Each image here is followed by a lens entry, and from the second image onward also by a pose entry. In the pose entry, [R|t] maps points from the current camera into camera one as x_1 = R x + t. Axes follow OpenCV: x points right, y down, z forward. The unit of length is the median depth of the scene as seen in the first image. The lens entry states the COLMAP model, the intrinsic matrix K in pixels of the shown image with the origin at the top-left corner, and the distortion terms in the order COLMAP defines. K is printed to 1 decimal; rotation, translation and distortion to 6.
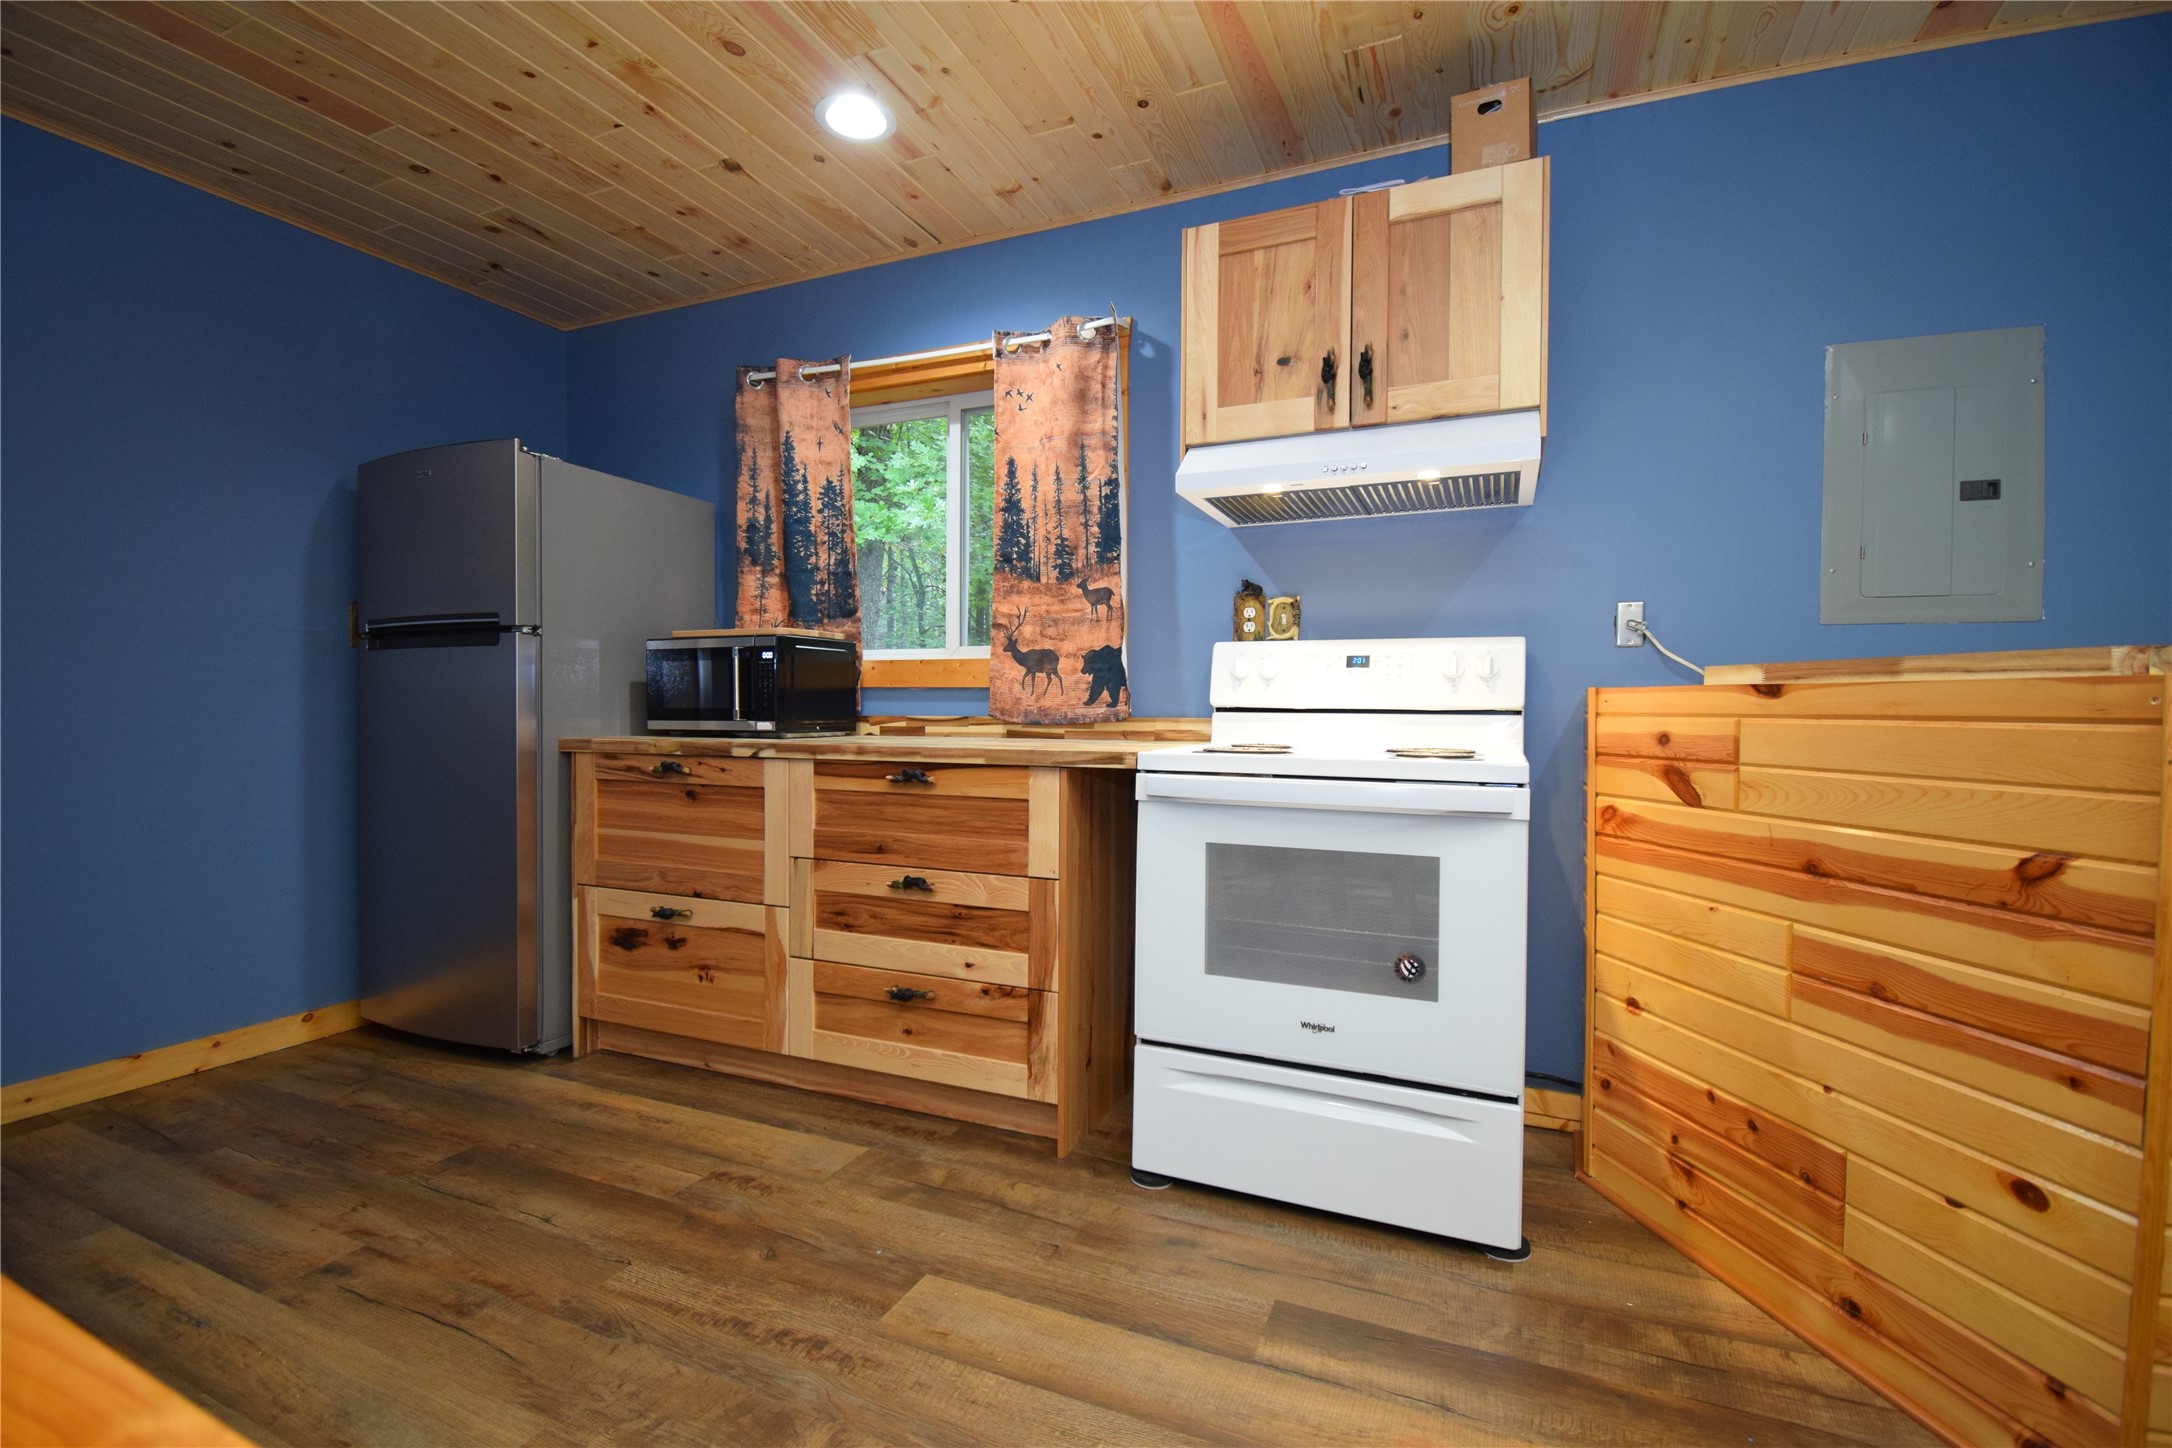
lens RADIAL K [[953.1, 0, 1091.8], [0, 953.1, 732.6], [0, 0, 1]] dist [0.022566, -0.027909]
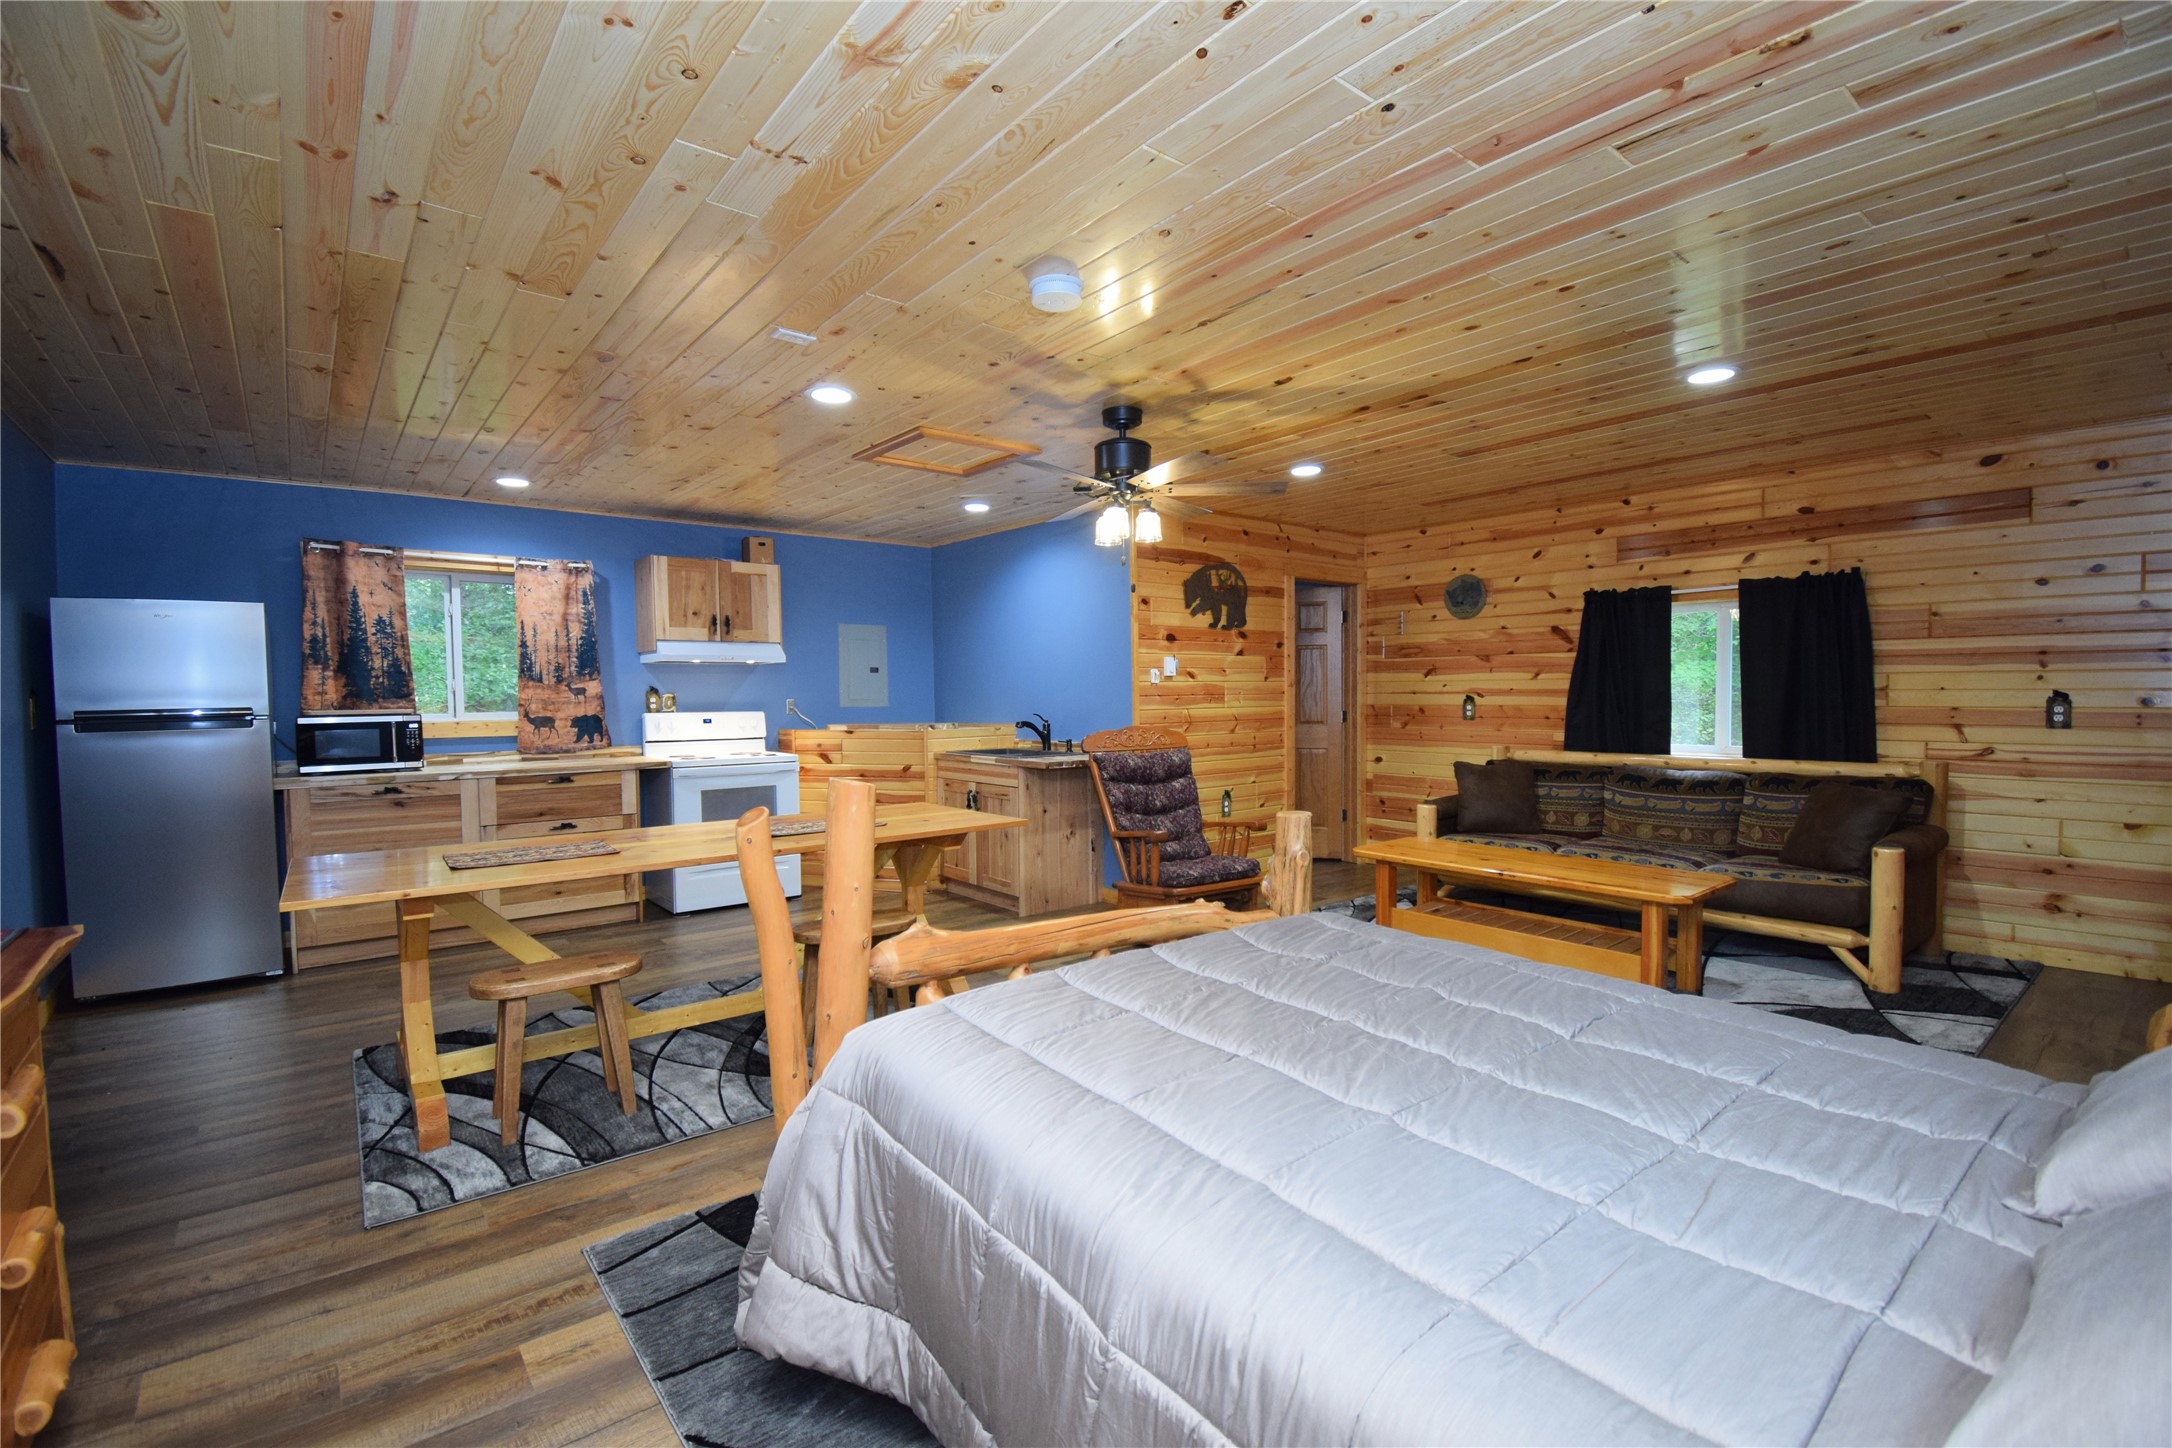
lens RADIAL K [[953.1, 0, 1091.8], [0, 953.1, 732.6], [0, 0, 1]] dist [0.022566, -0.027909]
pose [[0.456243, -0.048258, 0.888545, -1.428089], [0.035356, 0.998723, 0.036088, -0.091388], [-0.889152, 0.014950, 0.457367, -1.030981]]
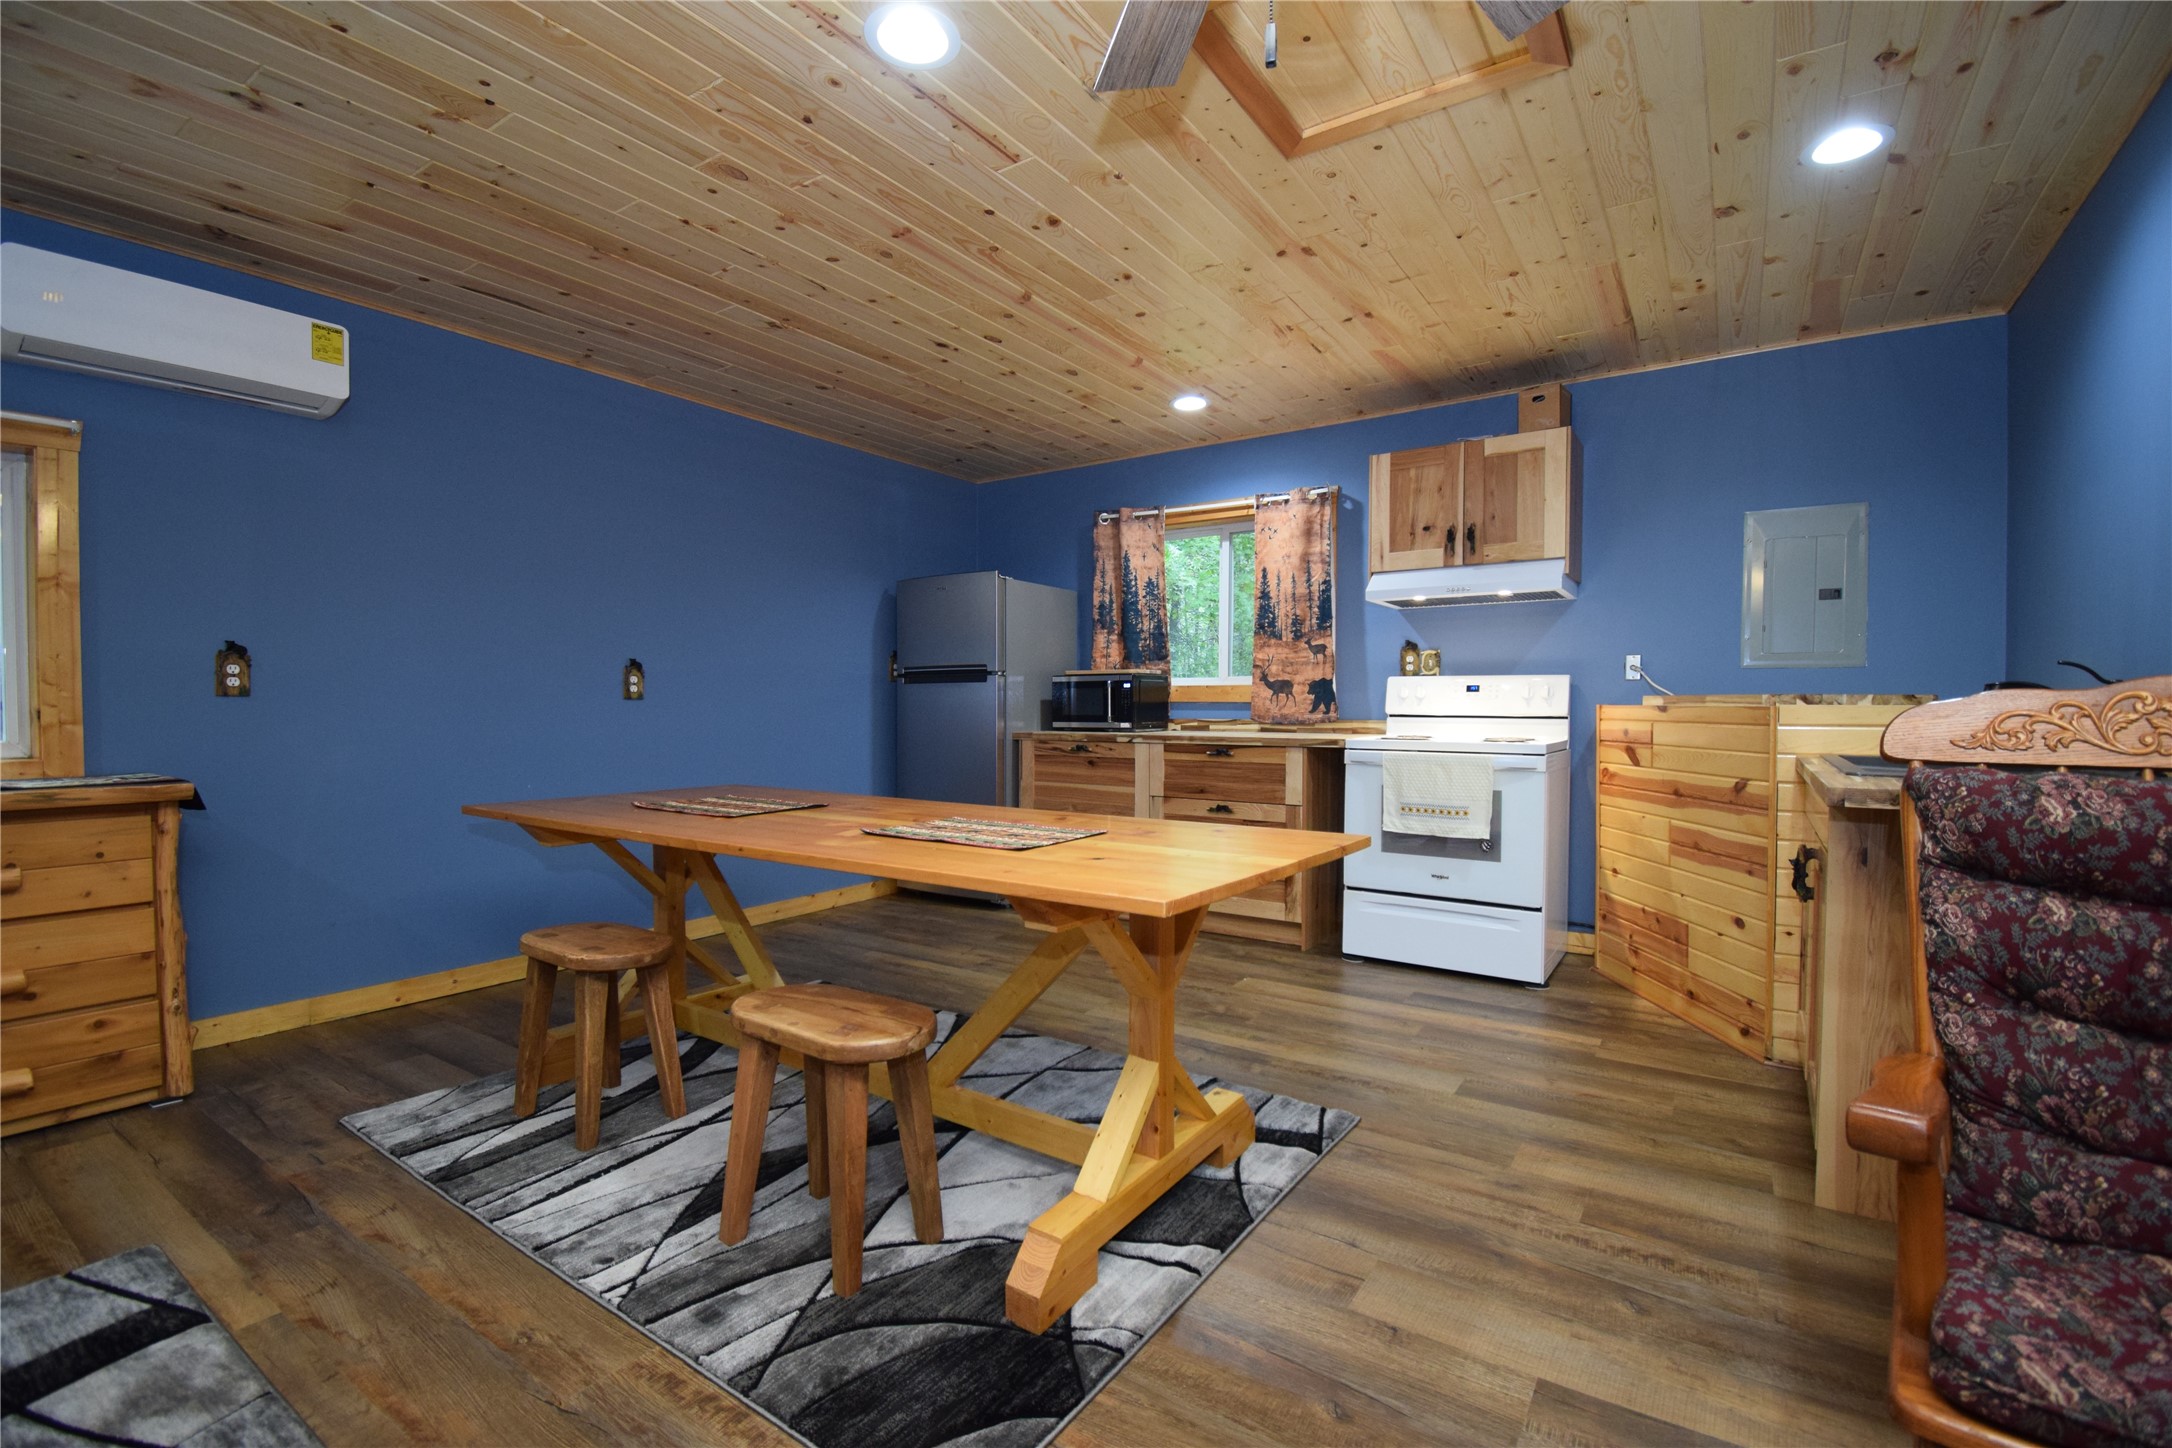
lens RADIAL K [[953.1, 0, 1091.8], [0, 953.1, 732.6], [0, 0, 1]] dist [0.022566, -0.027909]
pose [[0.982992, 0.000539, -0.183647, -0.080436], [0.000309, 0.999989, 0.004594, -0.001440], [0.183647, -0.004573, 0.982982, -0.786789]]
